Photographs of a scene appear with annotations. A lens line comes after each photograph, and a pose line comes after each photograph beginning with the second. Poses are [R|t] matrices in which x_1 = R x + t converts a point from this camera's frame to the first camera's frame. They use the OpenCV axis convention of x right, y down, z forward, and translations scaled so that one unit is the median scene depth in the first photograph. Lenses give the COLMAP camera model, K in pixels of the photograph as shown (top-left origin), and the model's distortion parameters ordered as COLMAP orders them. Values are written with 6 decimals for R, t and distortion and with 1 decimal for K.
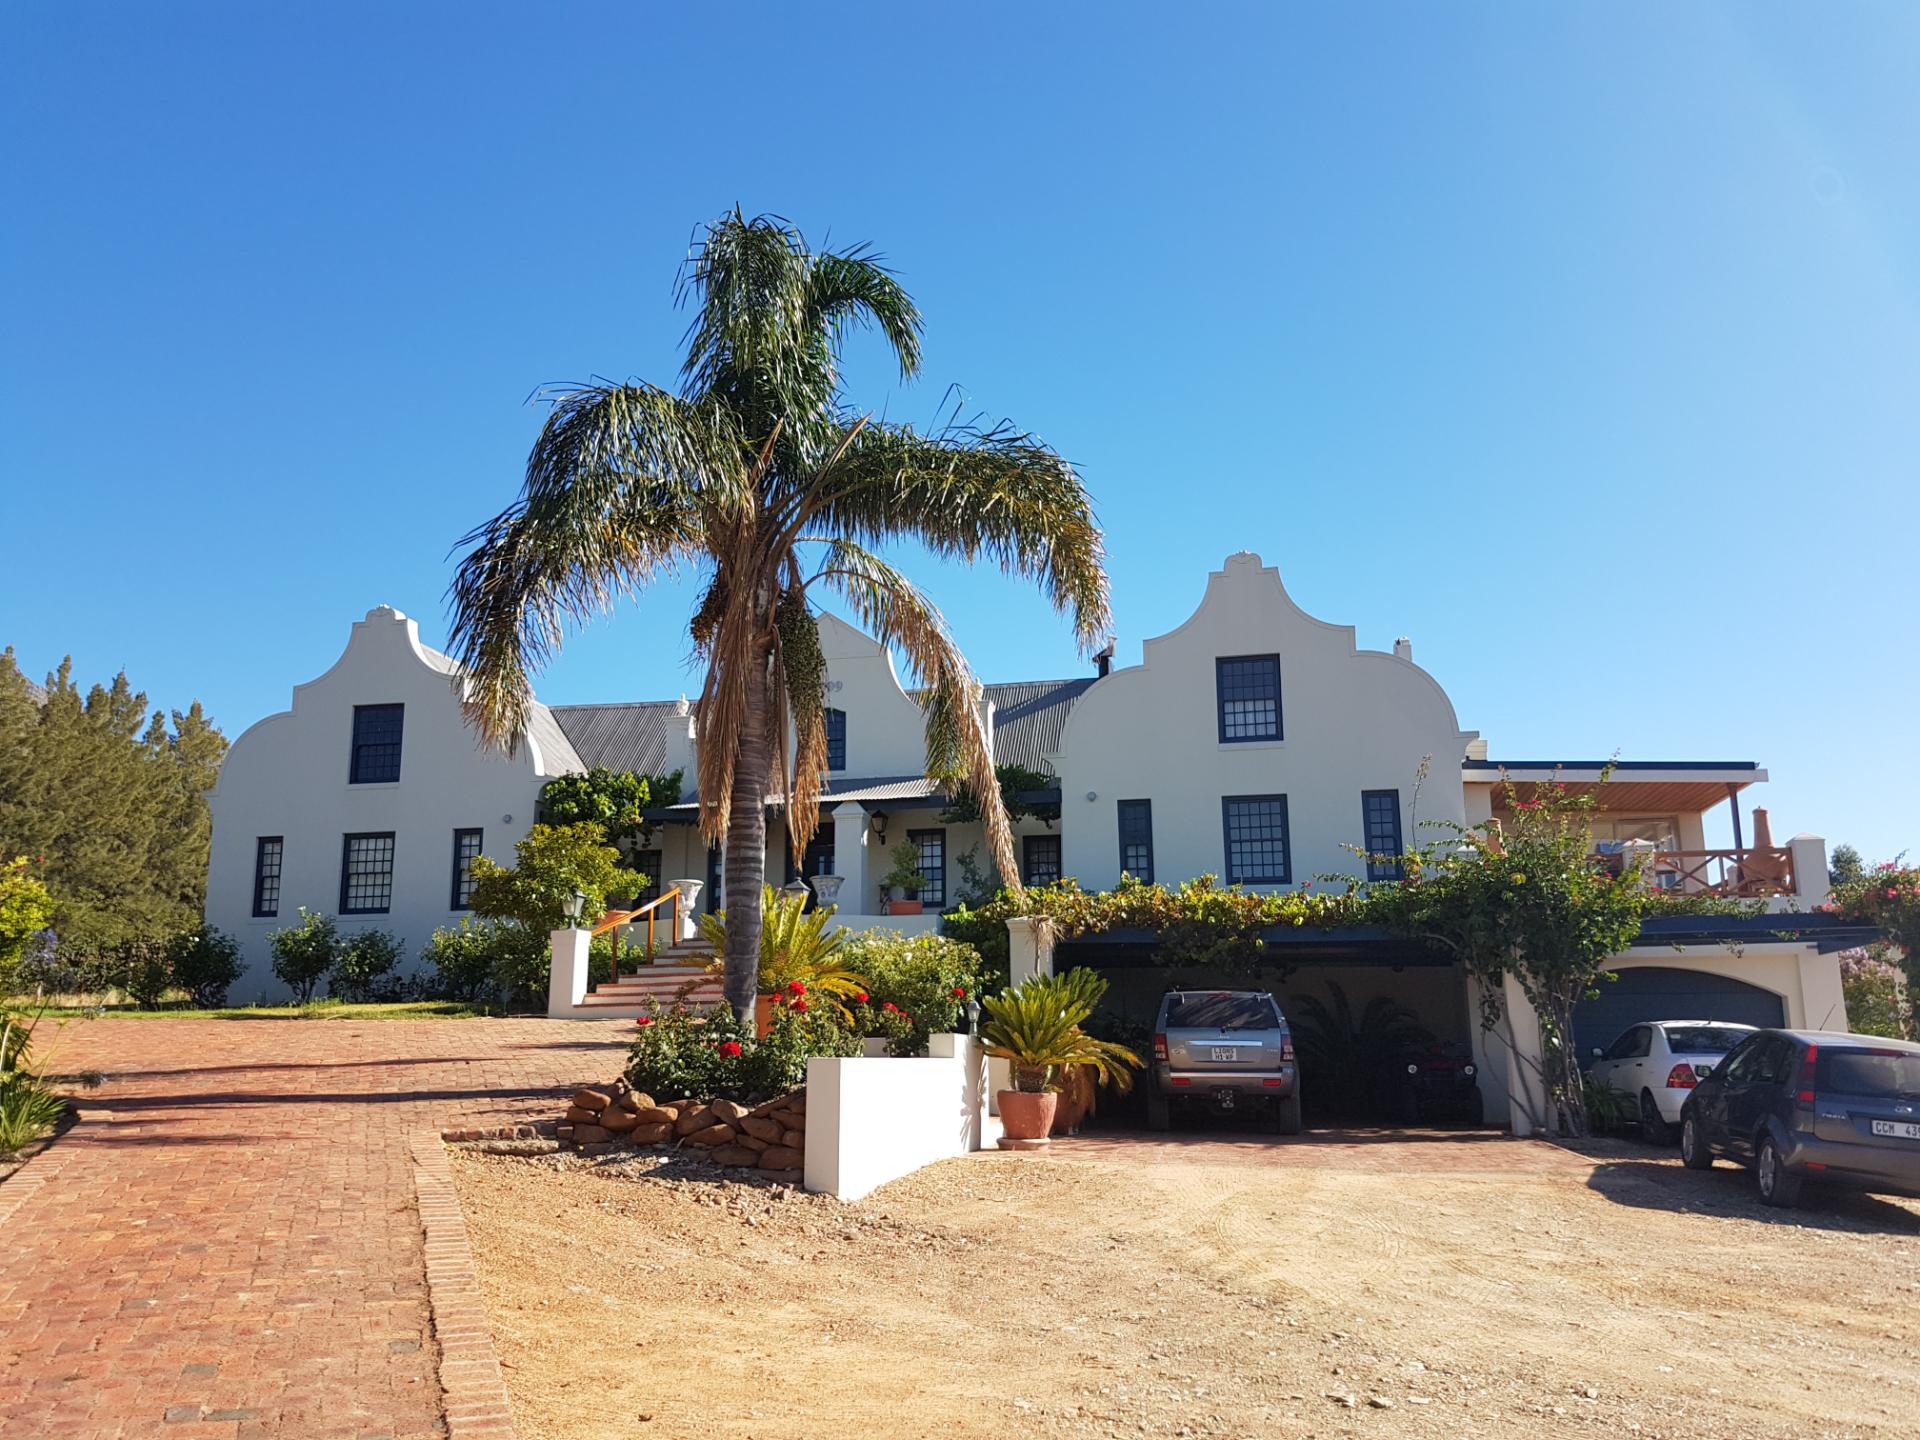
lens RADIAL K [[1509.1, 0, 948.3], [0, 1509.1, 759.3], [0, 0, 1]] dist [0.281708, -0.620630]
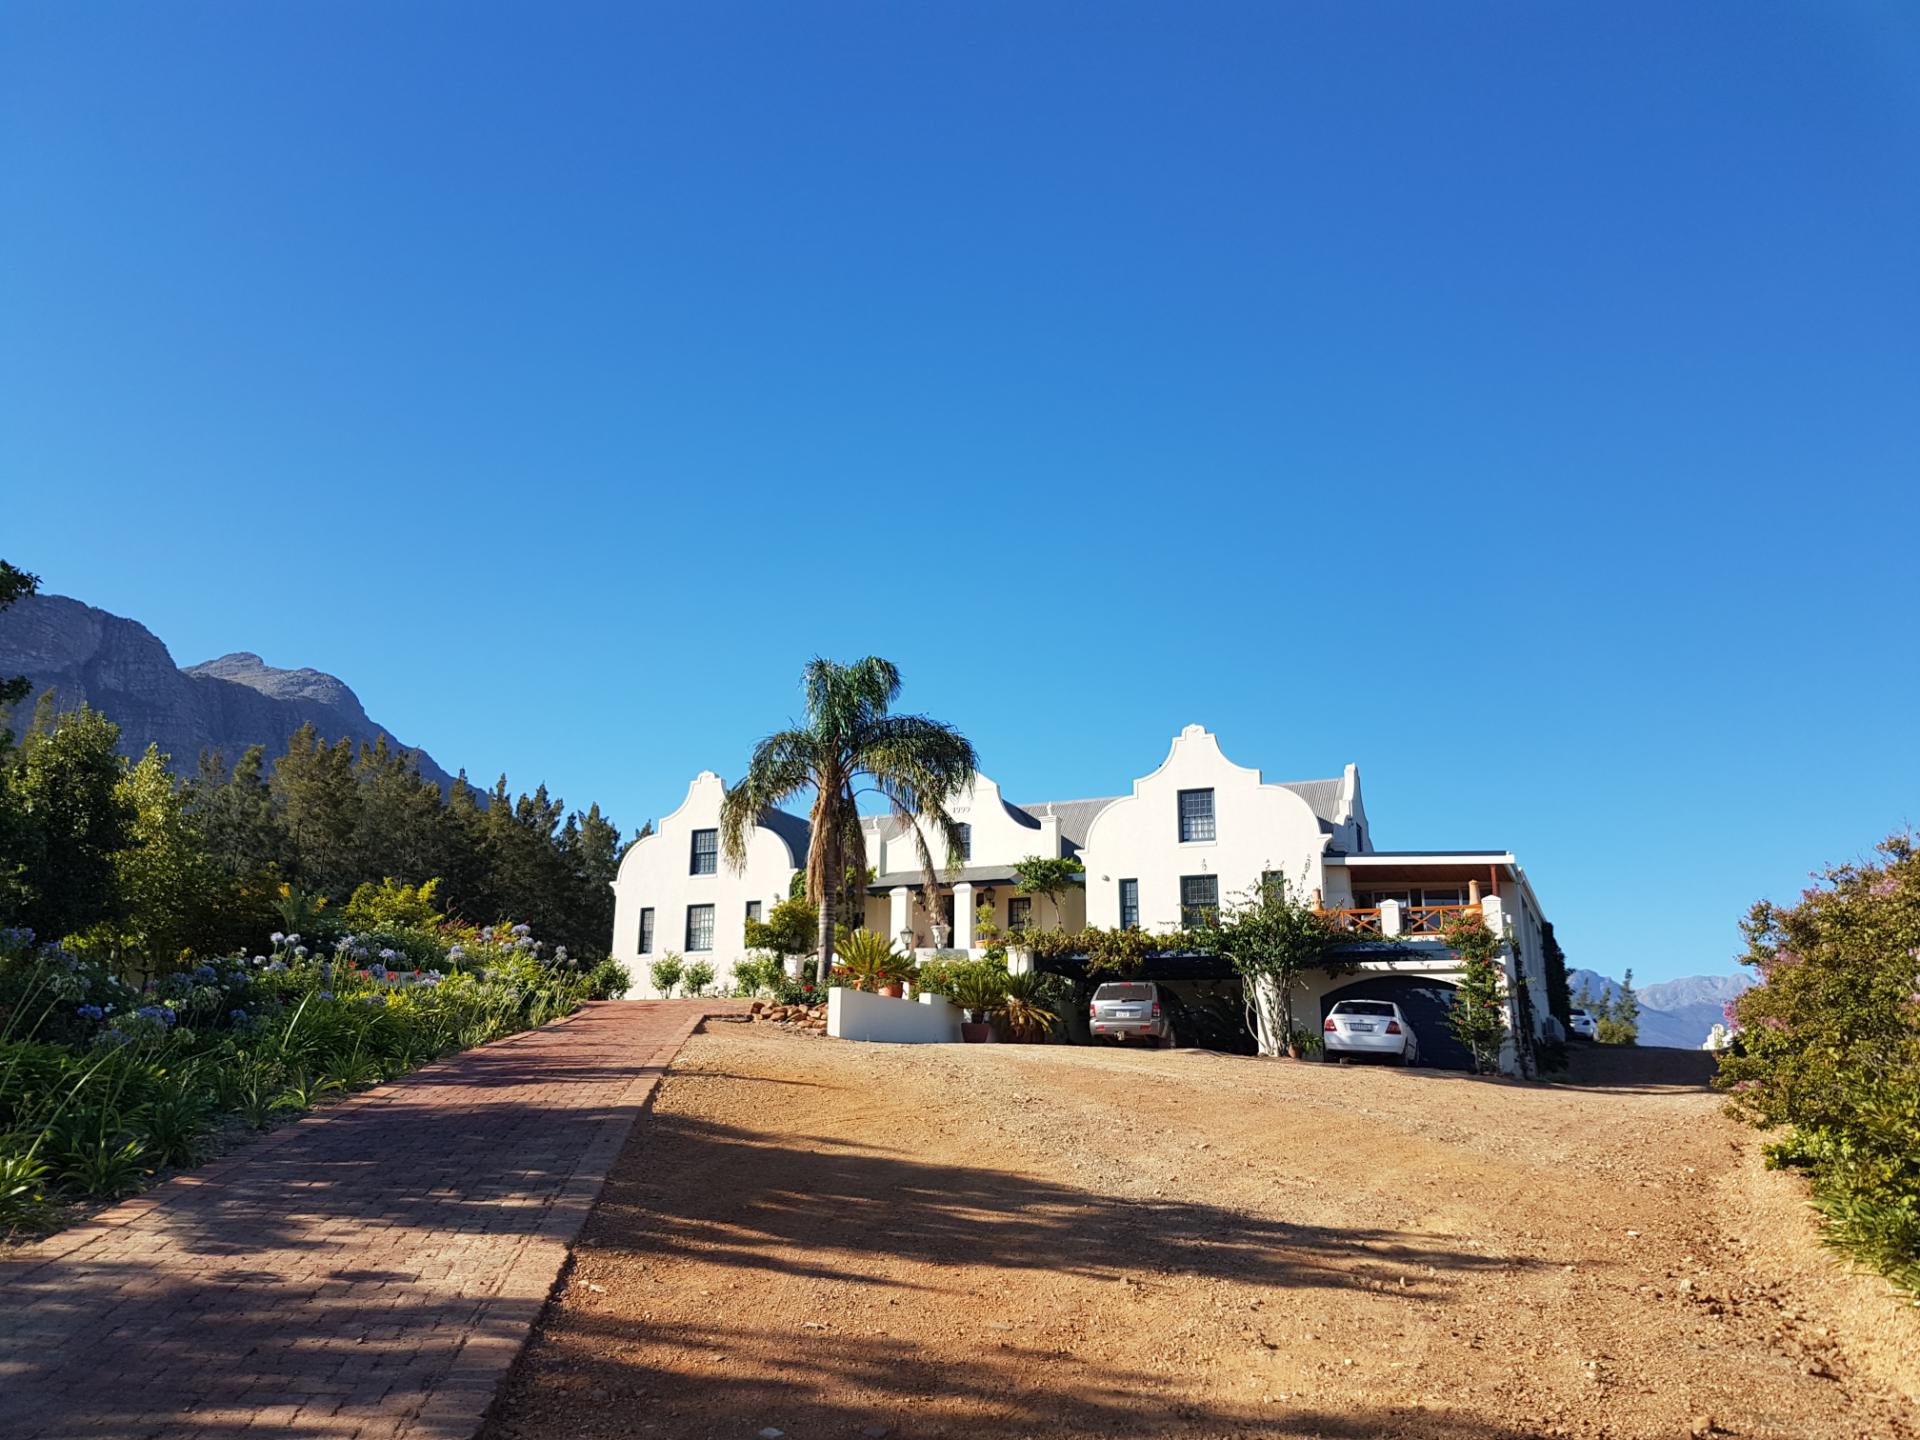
lens RADIAL K [[1509.1, 0, 948.3], [0, 1509.1, 759.3], [0, 0, 1]] dist [0.281708, -0.620630]
pose [[0.975428, -0.034293, -0.217634, 0.286511], [0.025194, 0.998694, -0.044449, -0.033275], [0.218874, 0.037873, 0.975018, -0.636218]]
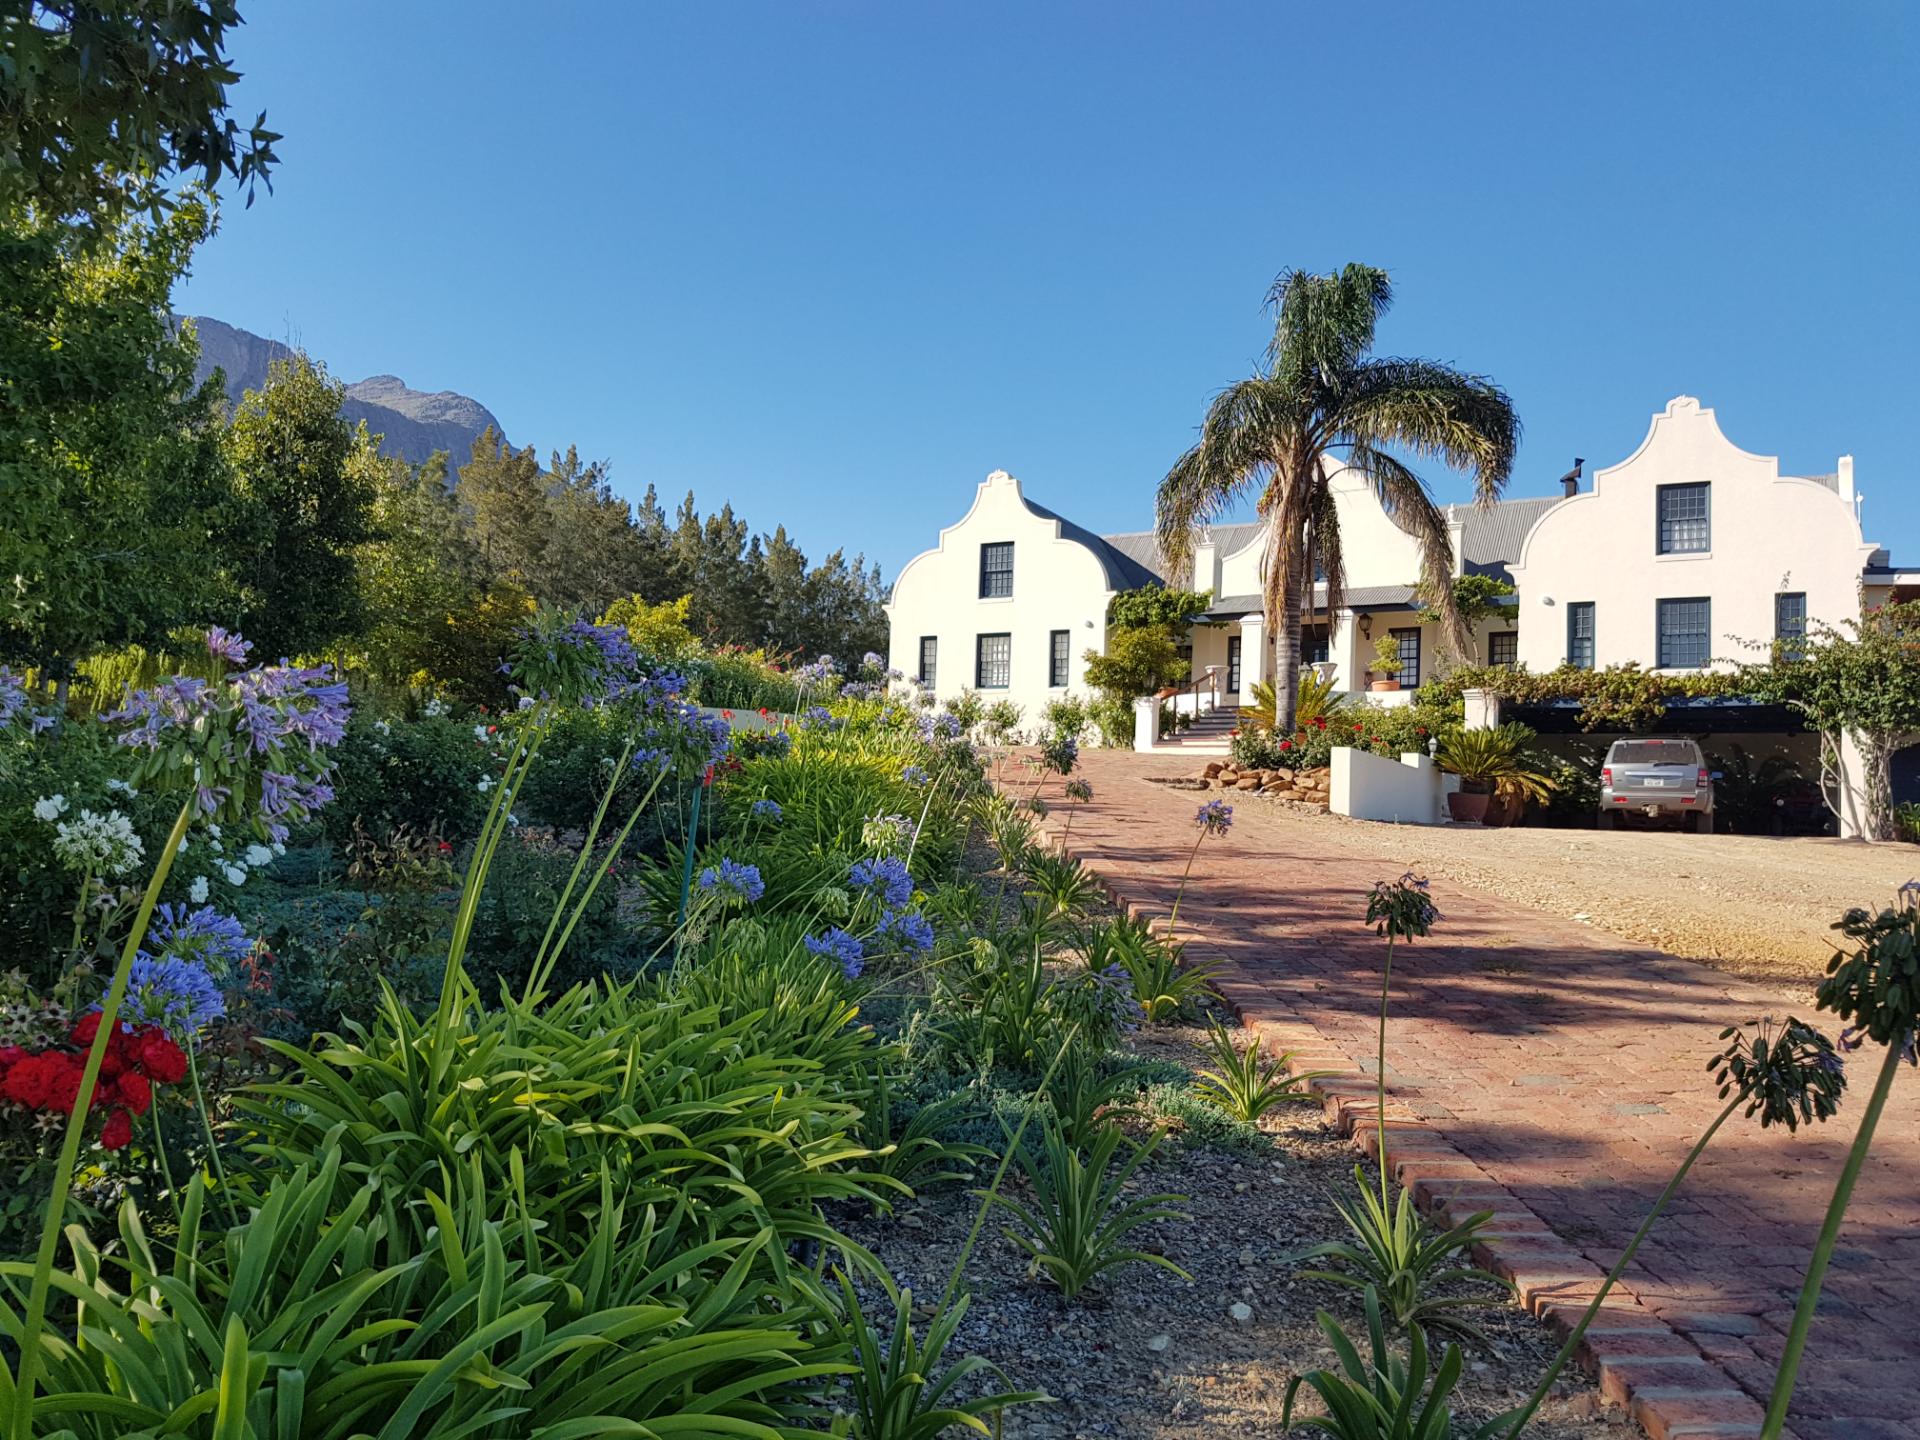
lens RADIAL K [[1509.1, 0, 948.3], [0, 1509.1, 759.3], [0, 0, 1]] dist [0.281708, -0.620630]
pose [[0.953478, 0.021379, -0.300703, 0.012474], [0.017763, 0.991765, 0.126837, -0.016546], [0.300939, -0.126278, 0.945246, -0.383988]]
